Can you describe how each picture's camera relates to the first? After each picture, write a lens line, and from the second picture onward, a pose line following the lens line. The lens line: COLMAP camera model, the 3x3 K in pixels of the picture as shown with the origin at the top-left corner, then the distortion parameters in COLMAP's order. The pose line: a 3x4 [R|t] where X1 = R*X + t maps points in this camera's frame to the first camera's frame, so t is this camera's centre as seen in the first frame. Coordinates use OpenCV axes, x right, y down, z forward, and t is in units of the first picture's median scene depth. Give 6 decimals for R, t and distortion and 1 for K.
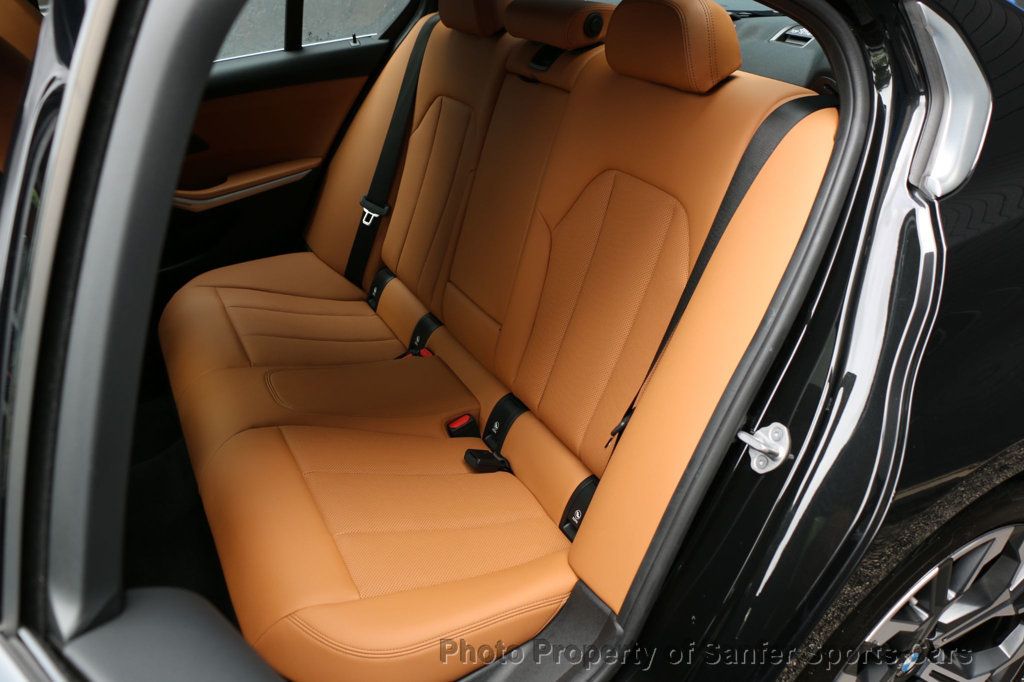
lens RADIAL K [[798.6, 0, 512.0], [0, 798.6, 341.0], [0, 0, 1]] dist [-0.076203, 0.001615]
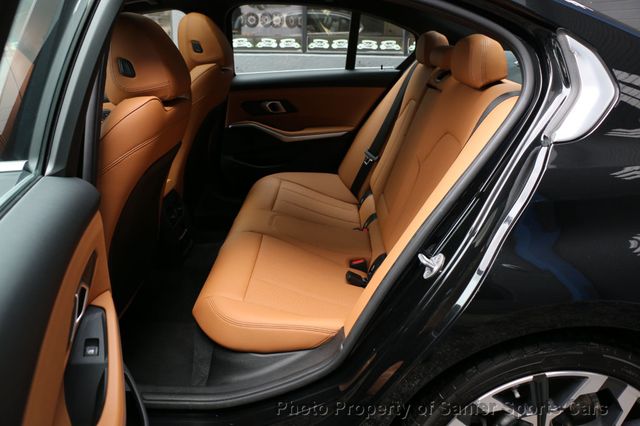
lens RADIAL K [[504.9, 0, 323.0], [0, 504.9, 224.5], [0, 0, 1]] dist [-0.169377, 0.113949]
pose [[0.873978, 0.208862, -0.438793, 0.279976], [-0.258719, 0.964310, -0.056308, 0.082590], [0.411372, 0.162736, 0.896822, -0.061942]]
